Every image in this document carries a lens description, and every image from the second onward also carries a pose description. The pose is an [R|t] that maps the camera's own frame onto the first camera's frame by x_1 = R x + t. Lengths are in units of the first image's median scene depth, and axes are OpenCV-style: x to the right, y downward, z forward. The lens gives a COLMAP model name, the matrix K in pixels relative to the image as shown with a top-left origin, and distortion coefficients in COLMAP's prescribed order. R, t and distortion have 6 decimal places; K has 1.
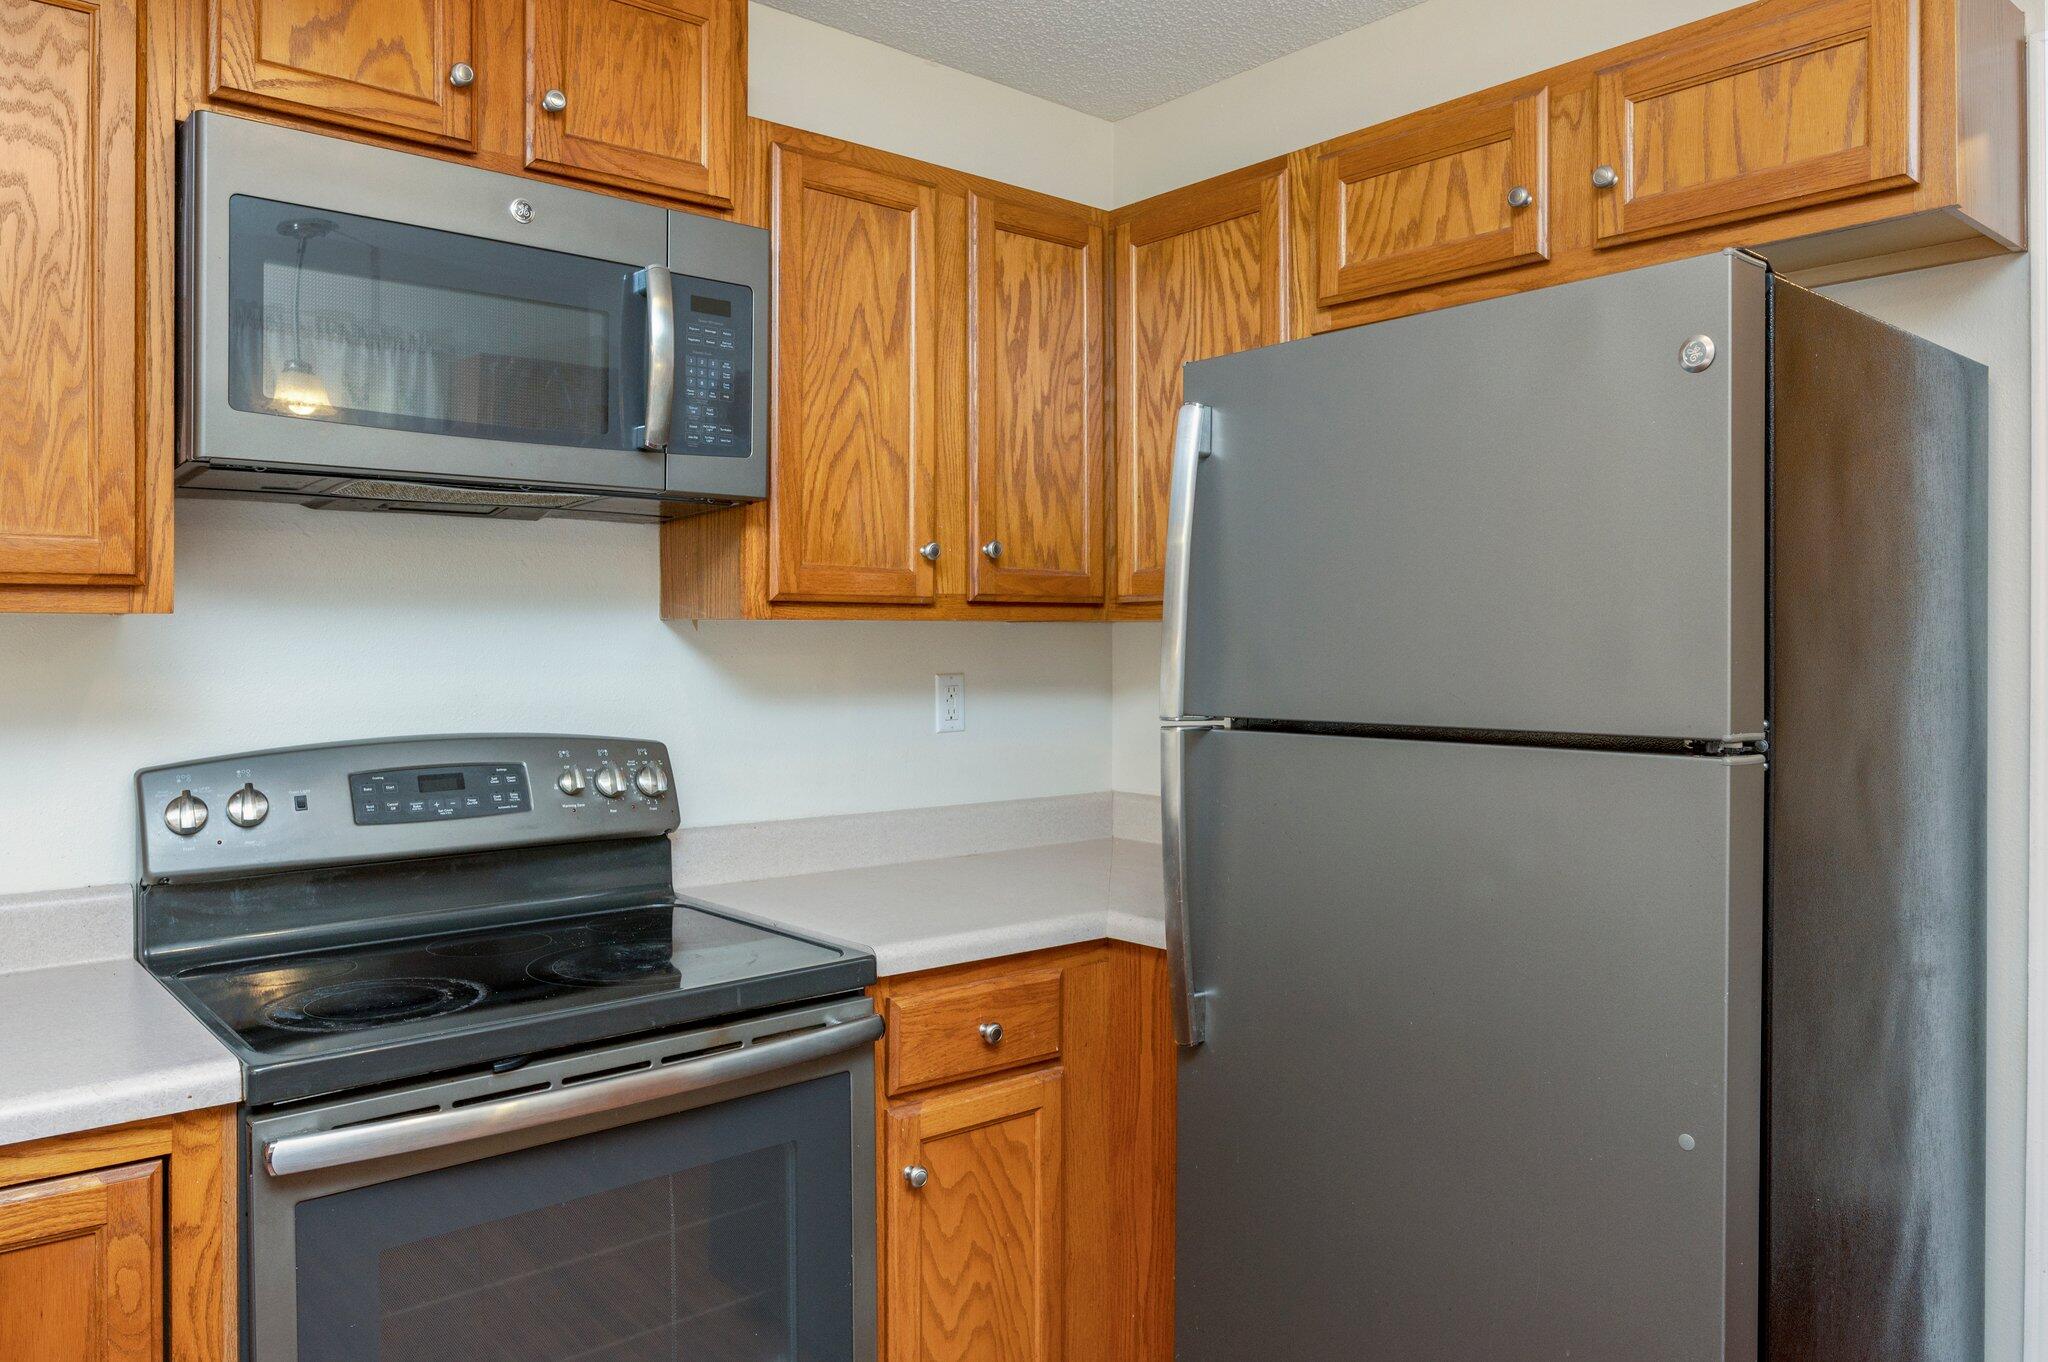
lens RADIAL K [[1421.1, 0, 996.3], [0, 1421.1, 647.2], [0, 0, 1]] dist [-0.016867, 0.001537]
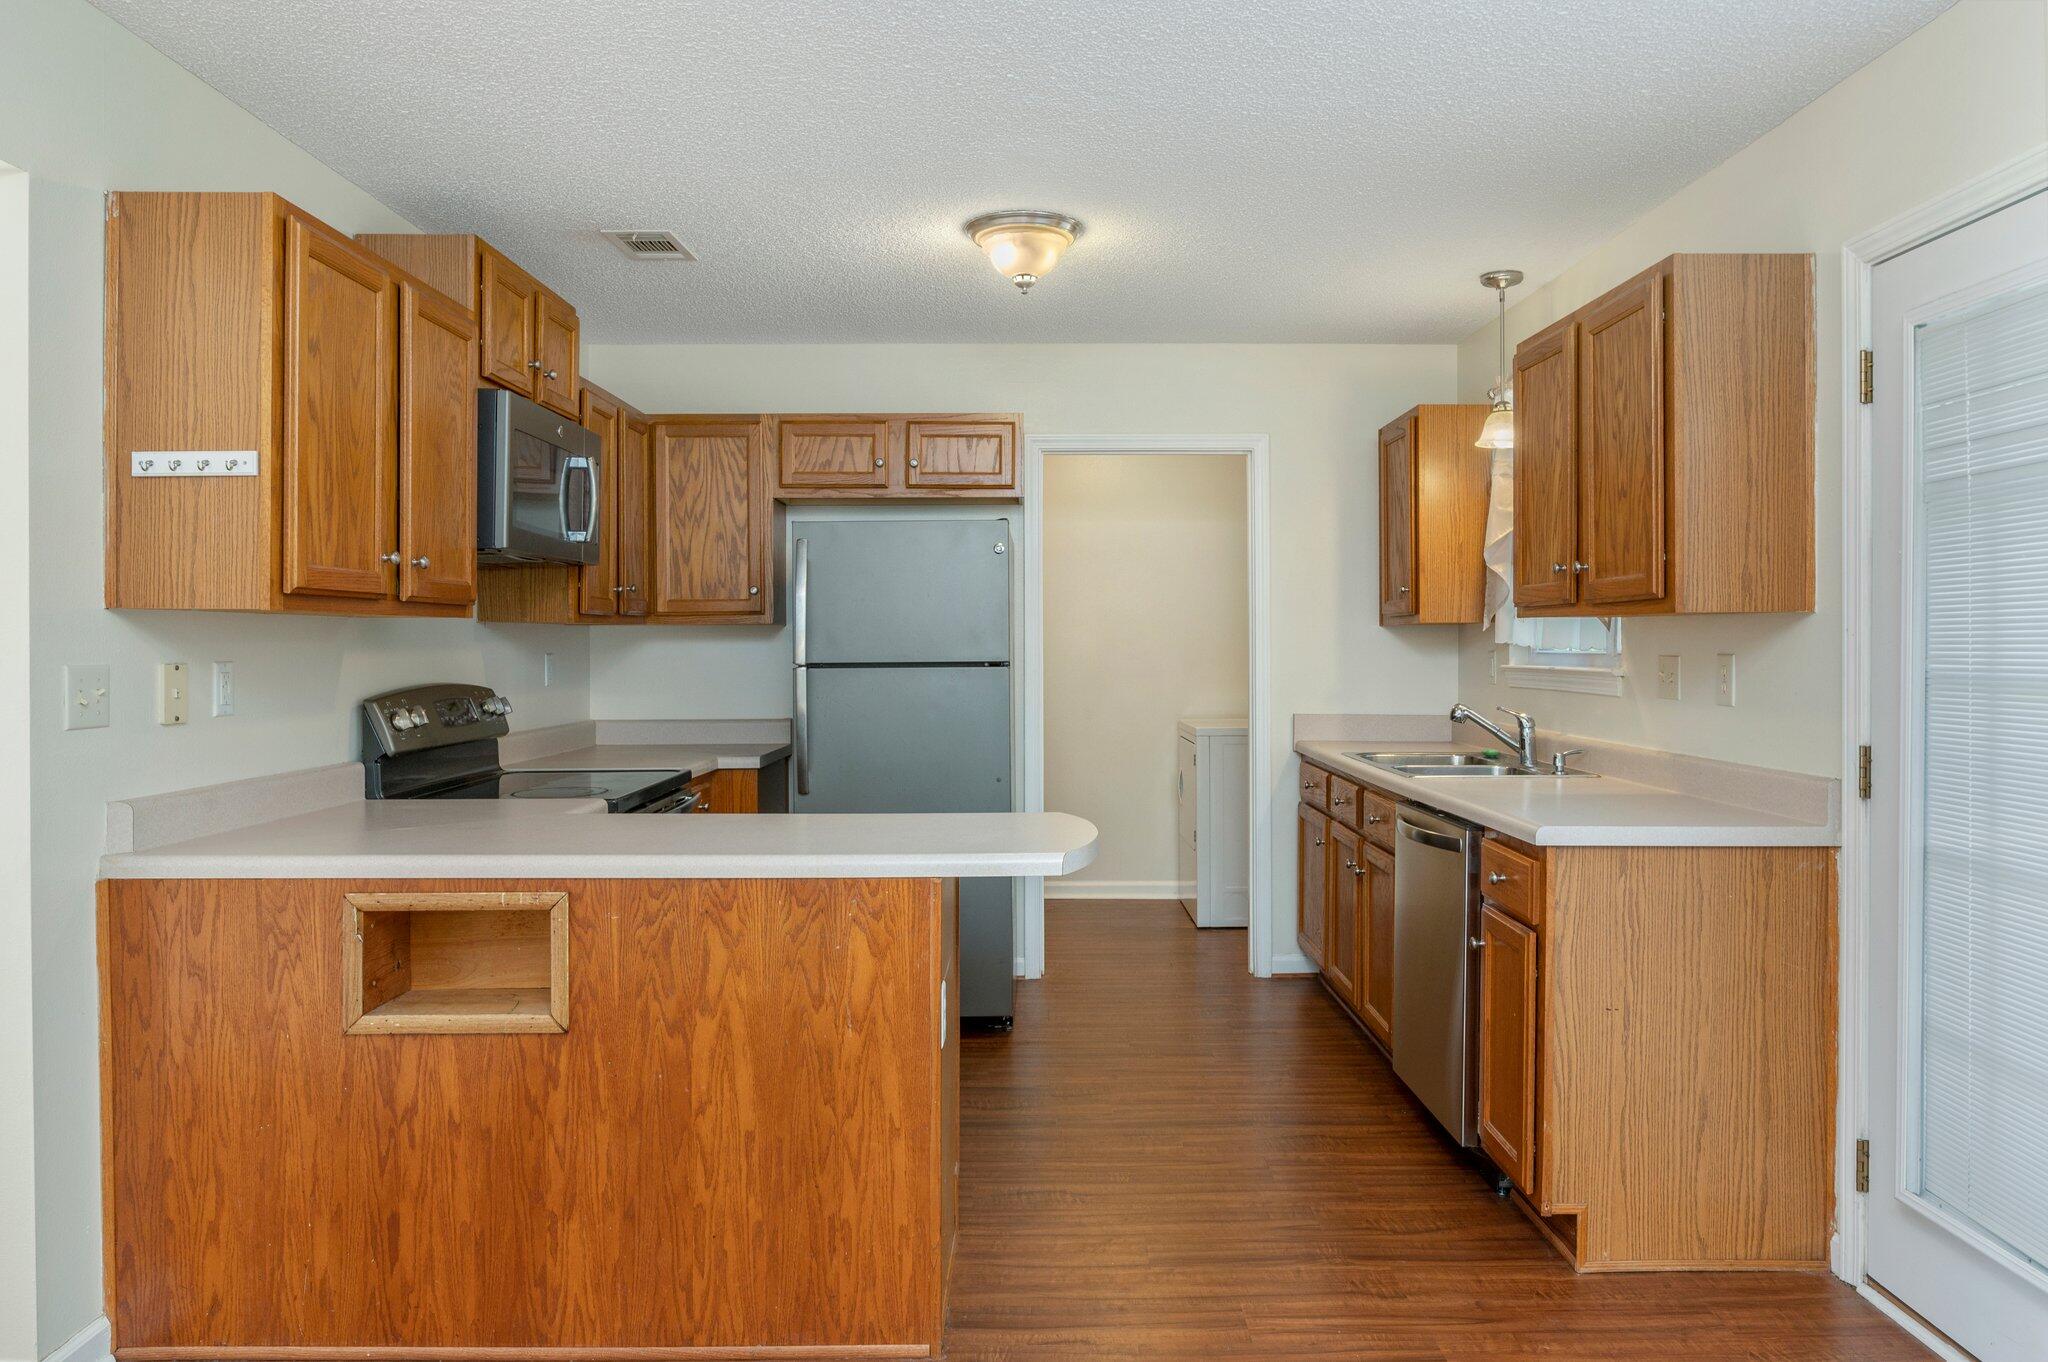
lens RADIAL K [[1361.7, 0, 1014.0], [0, 1361.7, 650.5], [0, 0, 1]] dist [-0.015096, -0.000150]
pose [[0.651533, -0.007372, 0.758585, -1.248551], [0.007730, 0.999965, 0.003078, 0.018901], [-0.758581, 0.003858, 0.651567, -0.740140]]
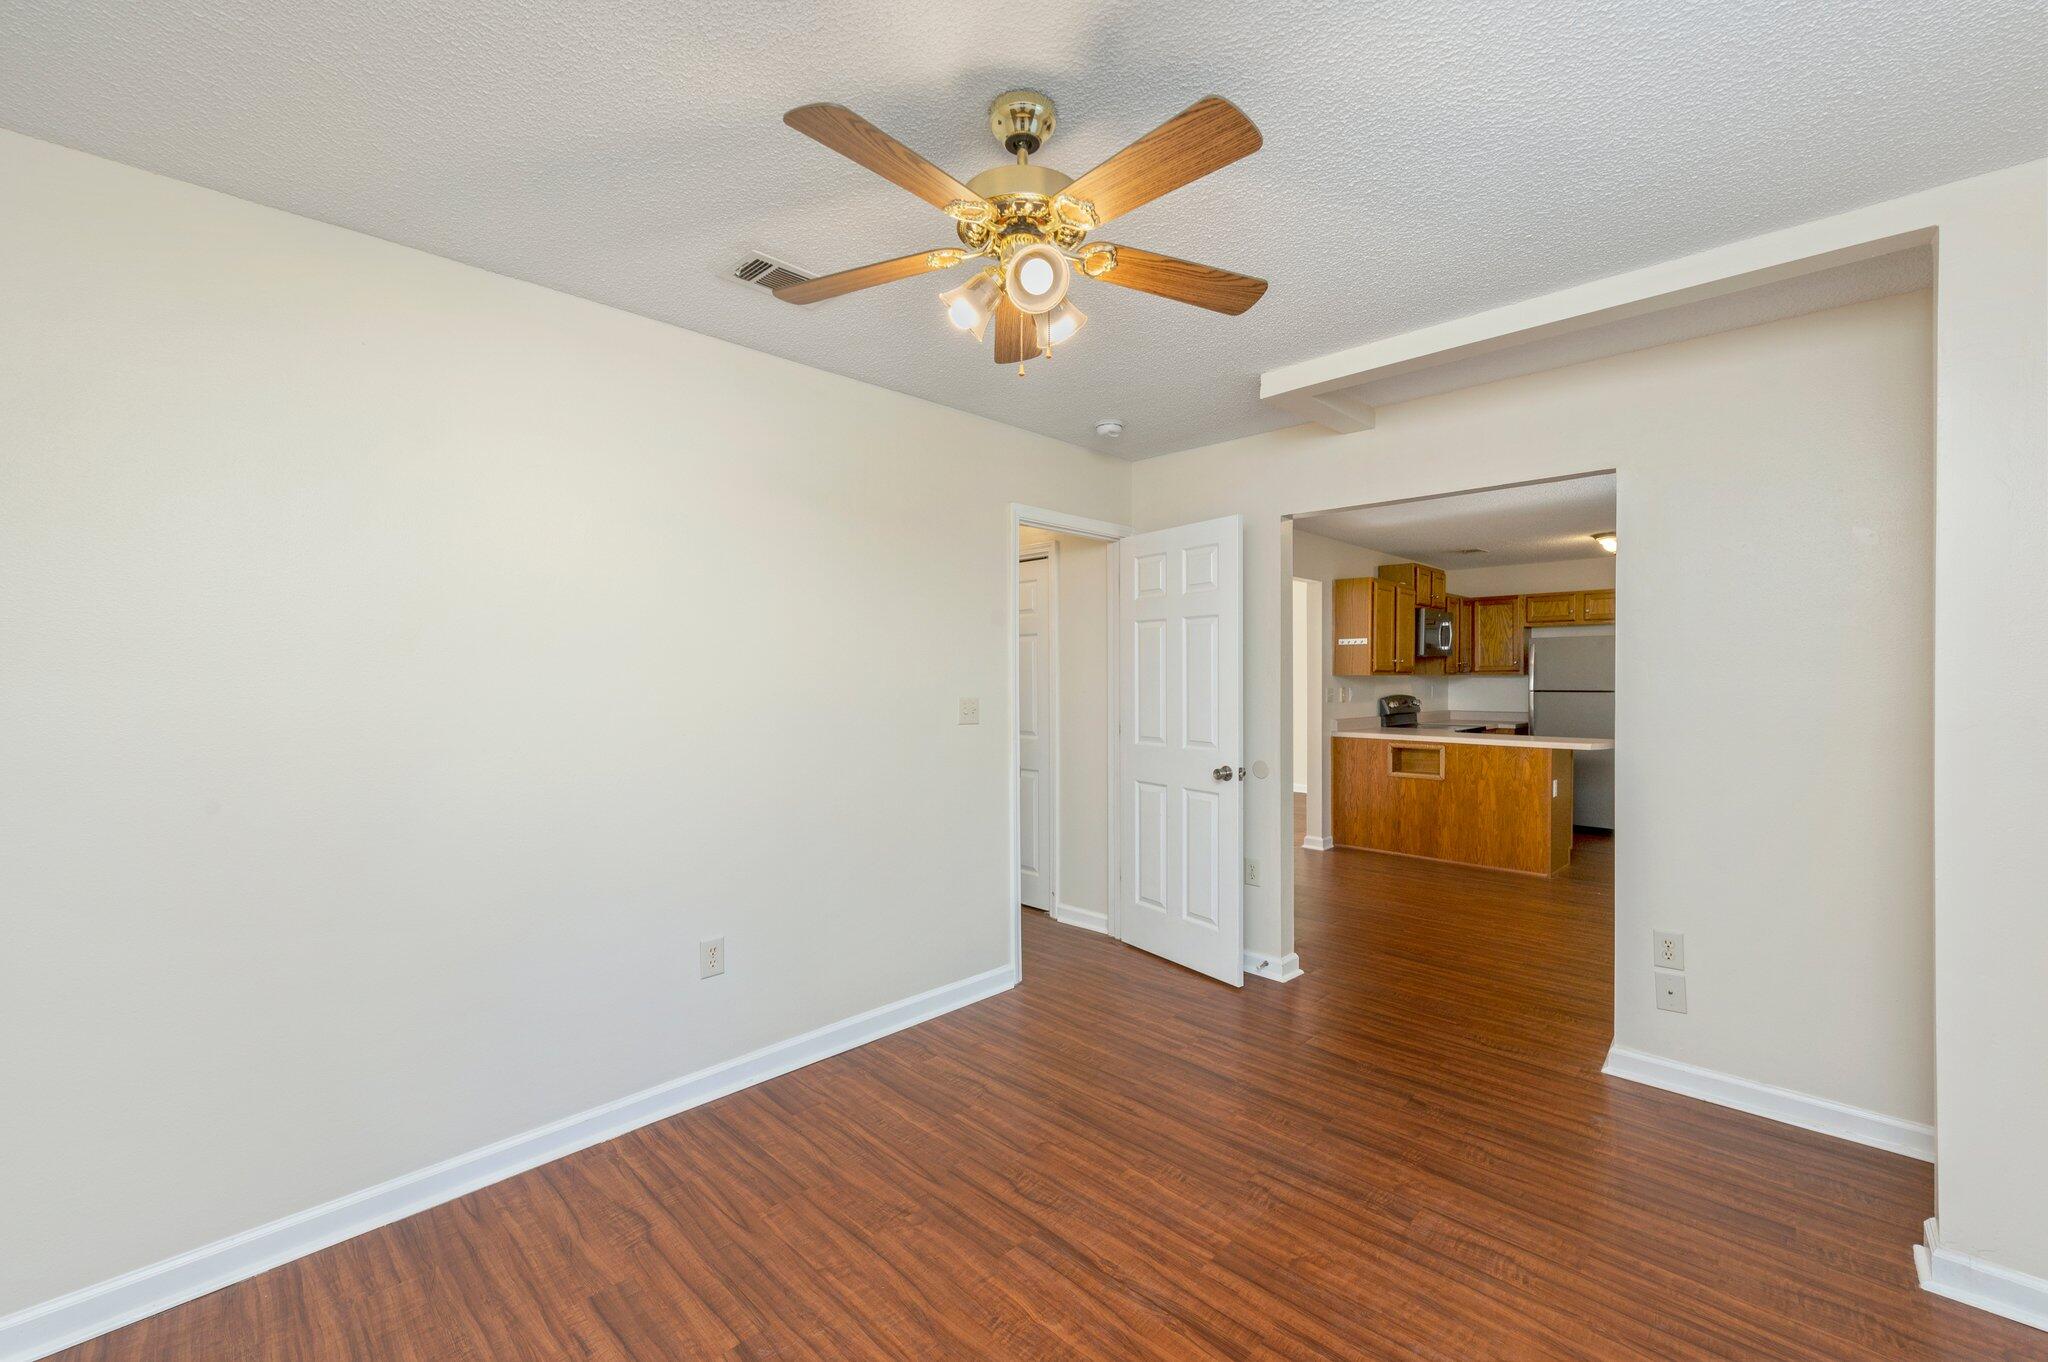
lens RADIAL K [[816.4, 0, 1046.4], [0, 816.4, 678.1], [0, 0, 1]] dist [0.000618, -0.000070]
pose [[0.994374, -0.002386, 0.105900, -2.256078], [0.002664, 0.999993, -0.002483, -0.003215], [-0.105893, 0.002751, 0.994374, -2.310256]]
